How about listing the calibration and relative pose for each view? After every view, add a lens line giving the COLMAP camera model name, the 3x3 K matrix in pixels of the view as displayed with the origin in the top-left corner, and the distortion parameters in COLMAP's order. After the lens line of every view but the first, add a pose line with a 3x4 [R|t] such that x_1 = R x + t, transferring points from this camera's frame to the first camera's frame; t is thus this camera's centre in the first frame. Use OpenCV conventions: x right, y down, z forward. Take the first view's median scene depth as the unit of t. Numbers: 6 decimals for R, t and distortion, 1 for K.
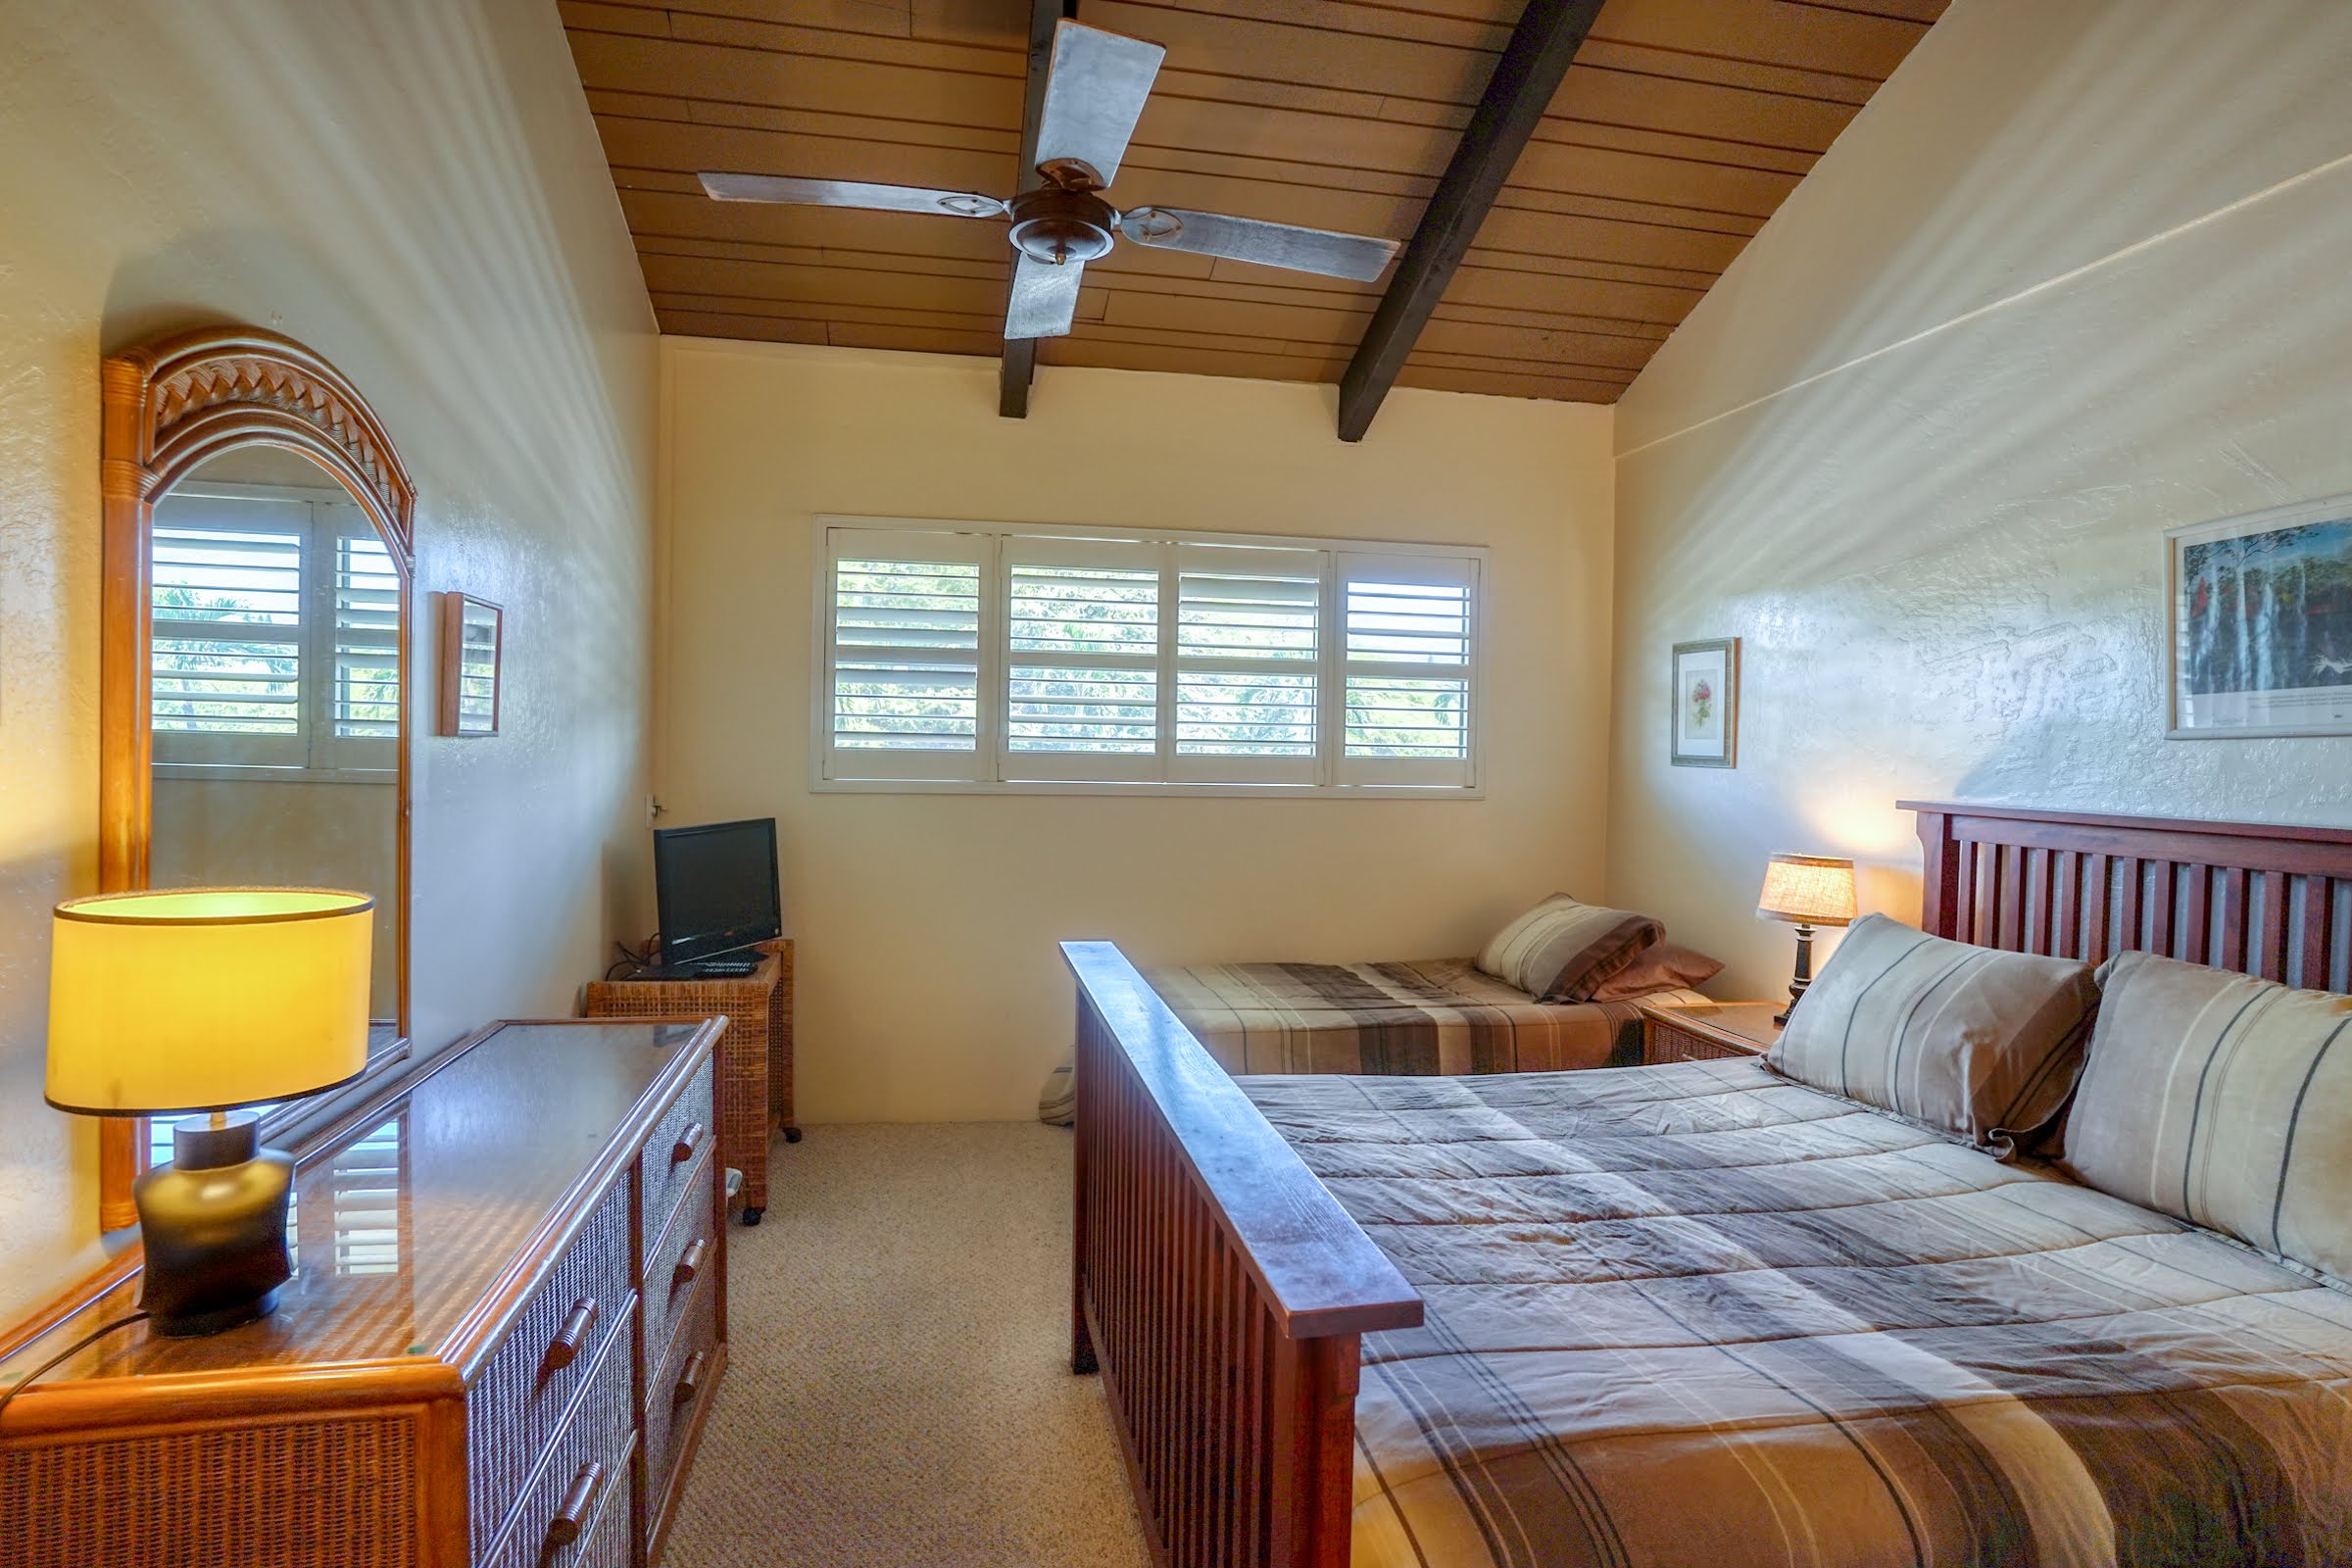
lens RADIAL K [[1248.3, 0, 1173.4], [0, 1248.3, 778.5], [0, 0, 1]] dist [-0.066284, 0.034817]
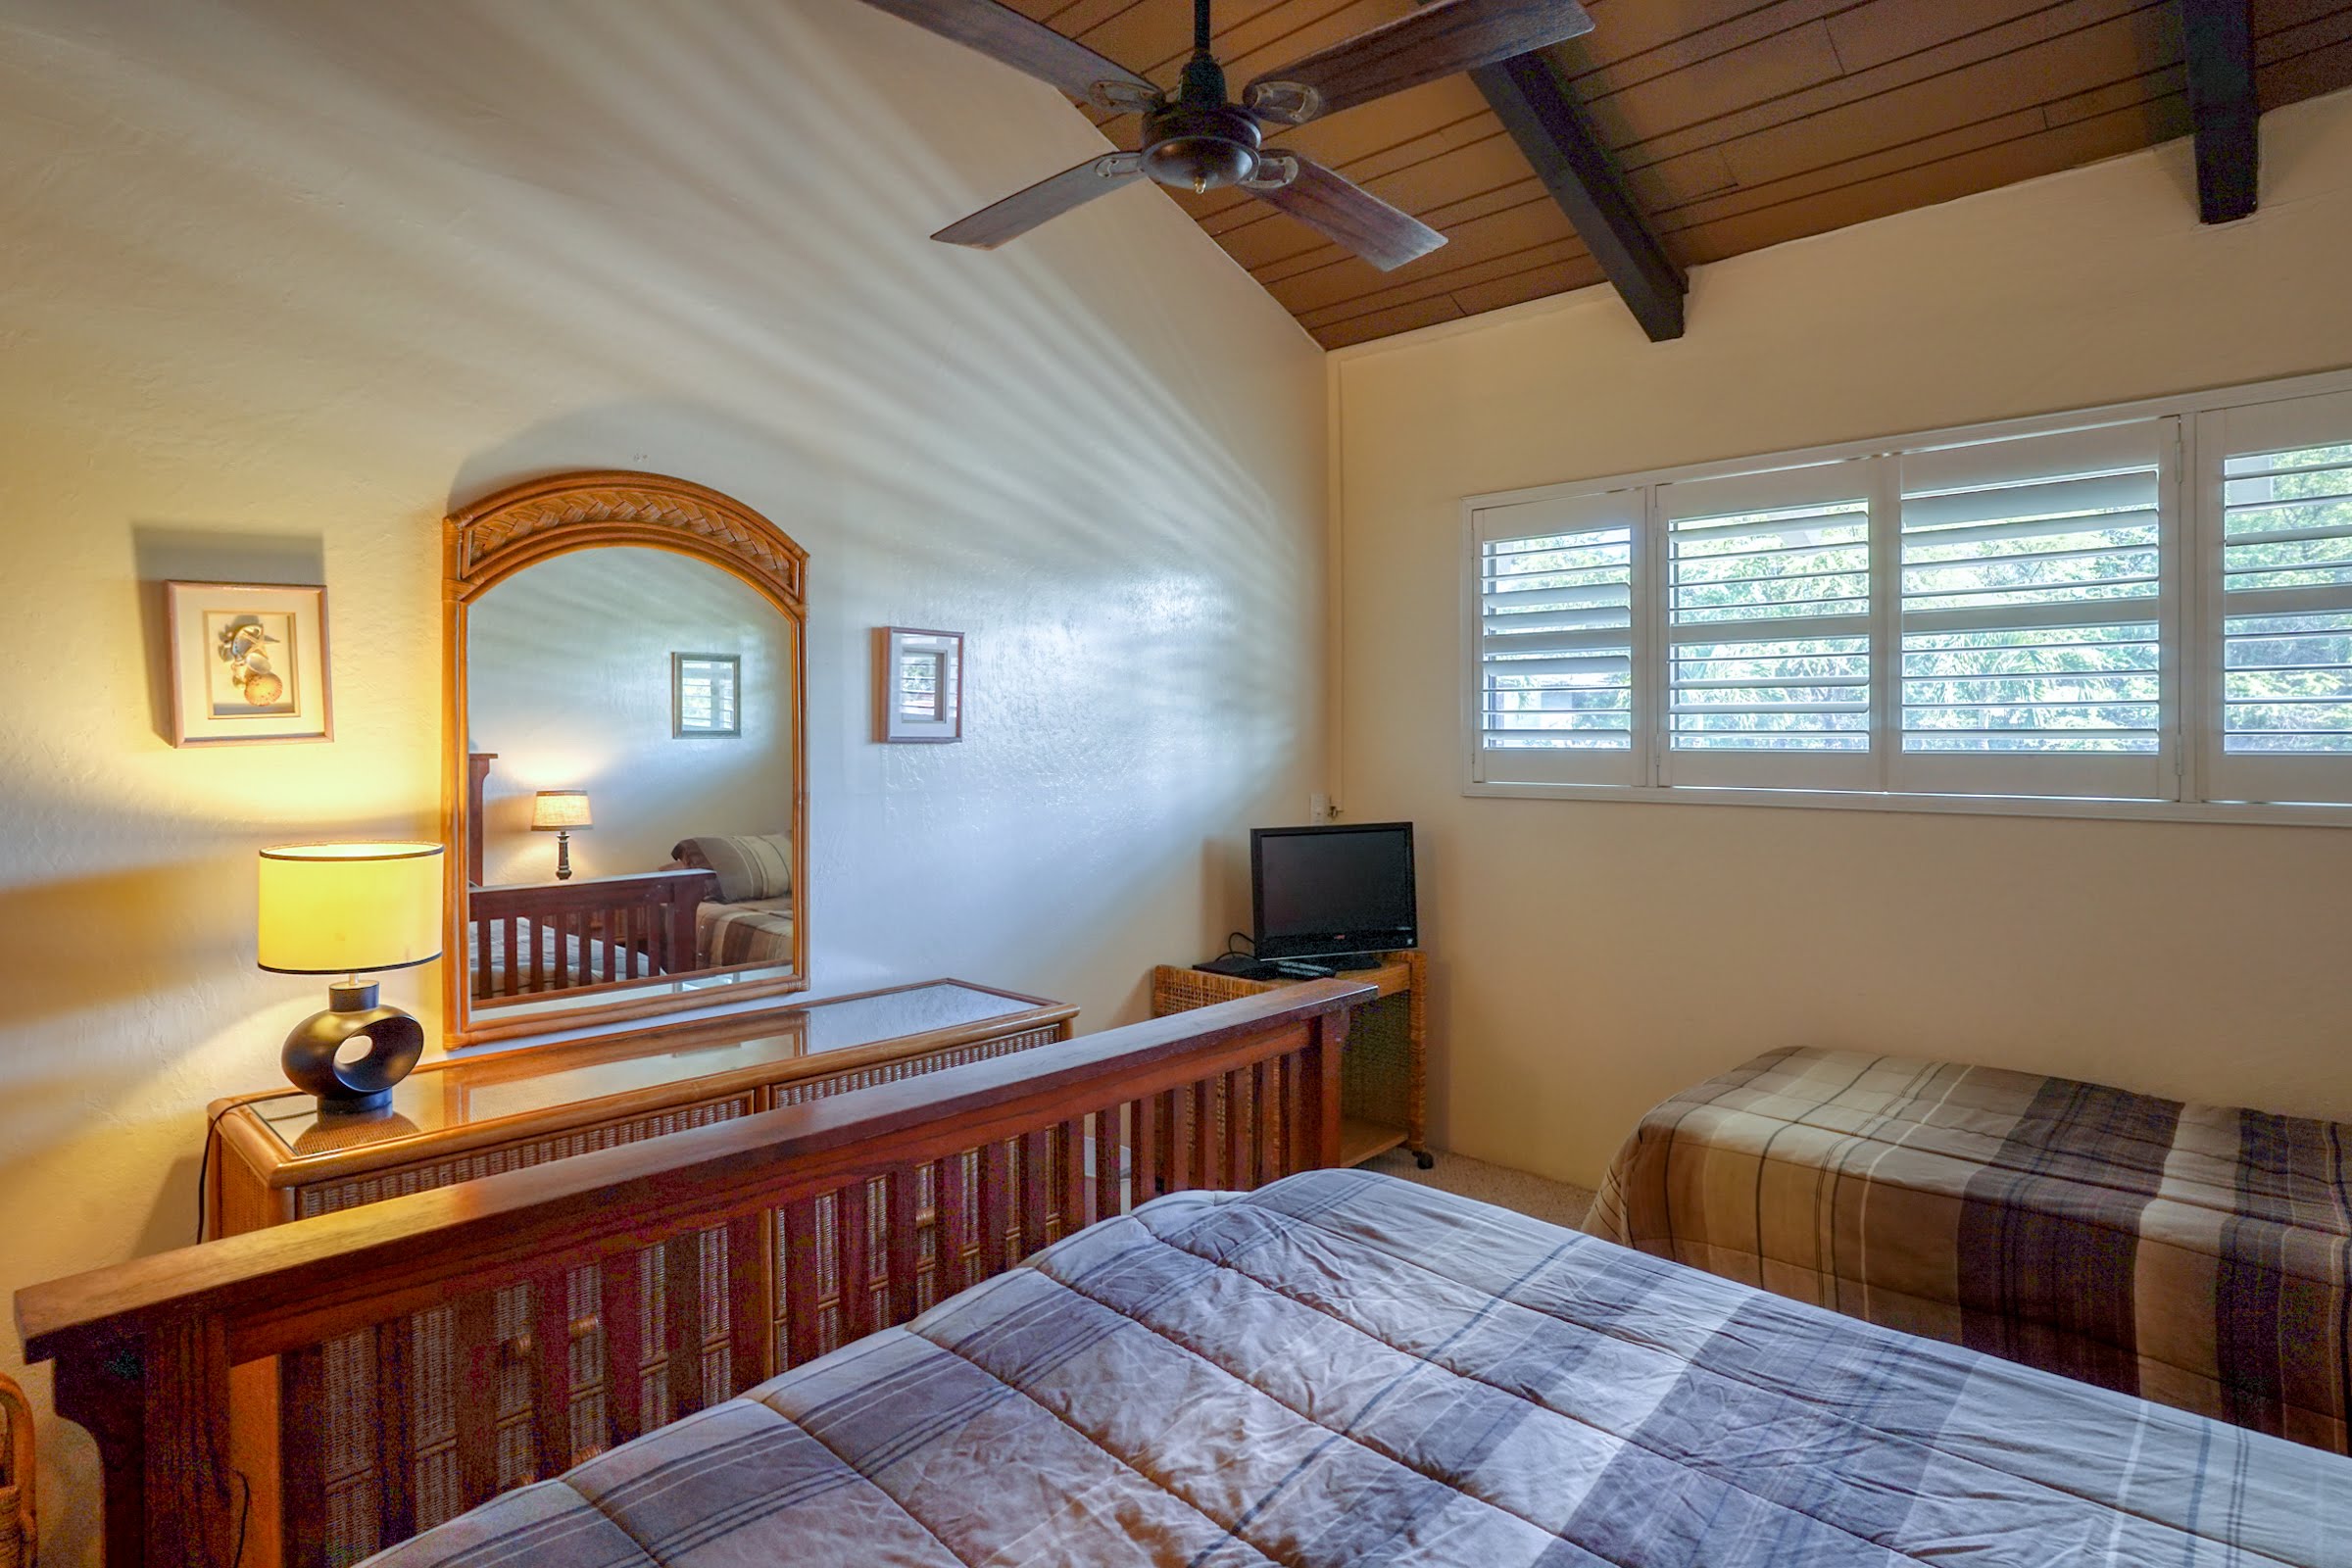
lens RADIAL K [[1248.3, 0, 1162.2], [0, 1248.3, 746.1], [0, 0, 1]] dist [-0.066284, 0.034817]
pose [[0.581820, -0.011986, -0.813229, 0.382101], [-0.011973, 0.999657, -0.023300, -0.001737], [0.813230, 0.023293, 0.581477, 0.309424]]
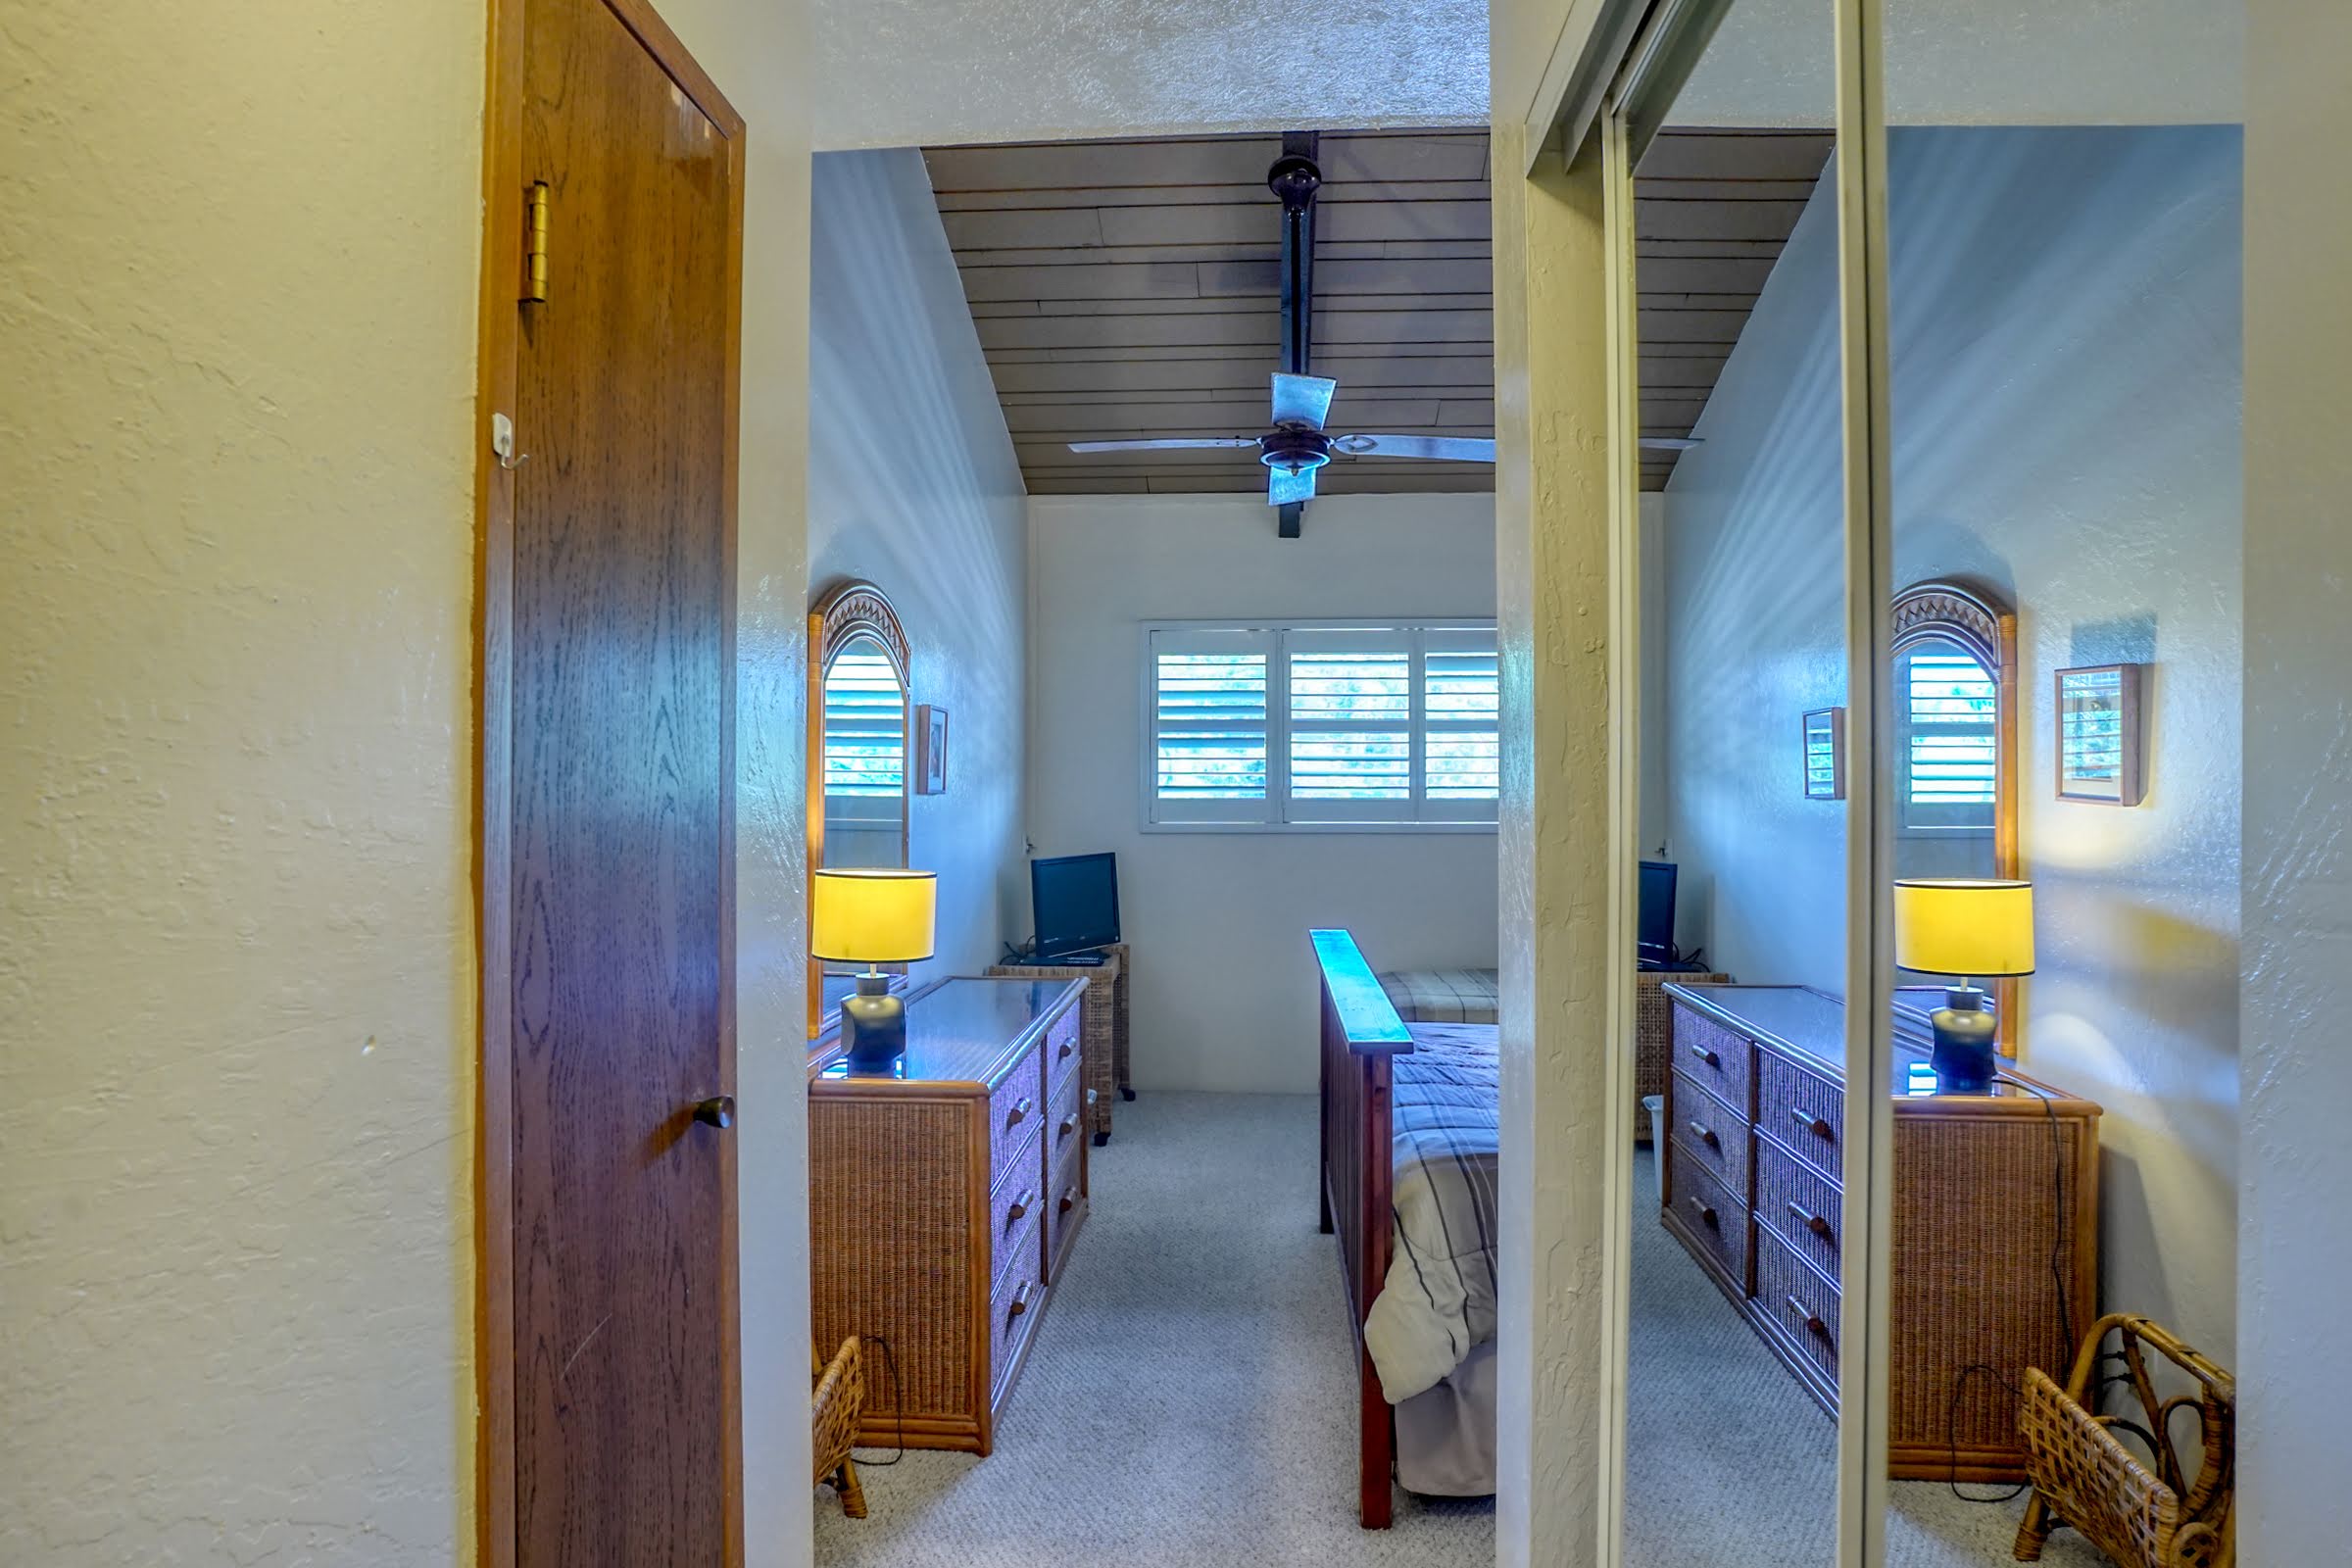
lens RADIAL K [[1248.3, 0, 1173.2], [0, 1248.3, 794.4], [0, 0, 1]] dist [-0.066284, 0.034817]
pose [[0.967063, -0.018189, -0.253886, 0.087083], [0.011089, 0.999507, -0.029370, 0.011063], [0.254295, 0.025587, 0.966788, -0.304030]]
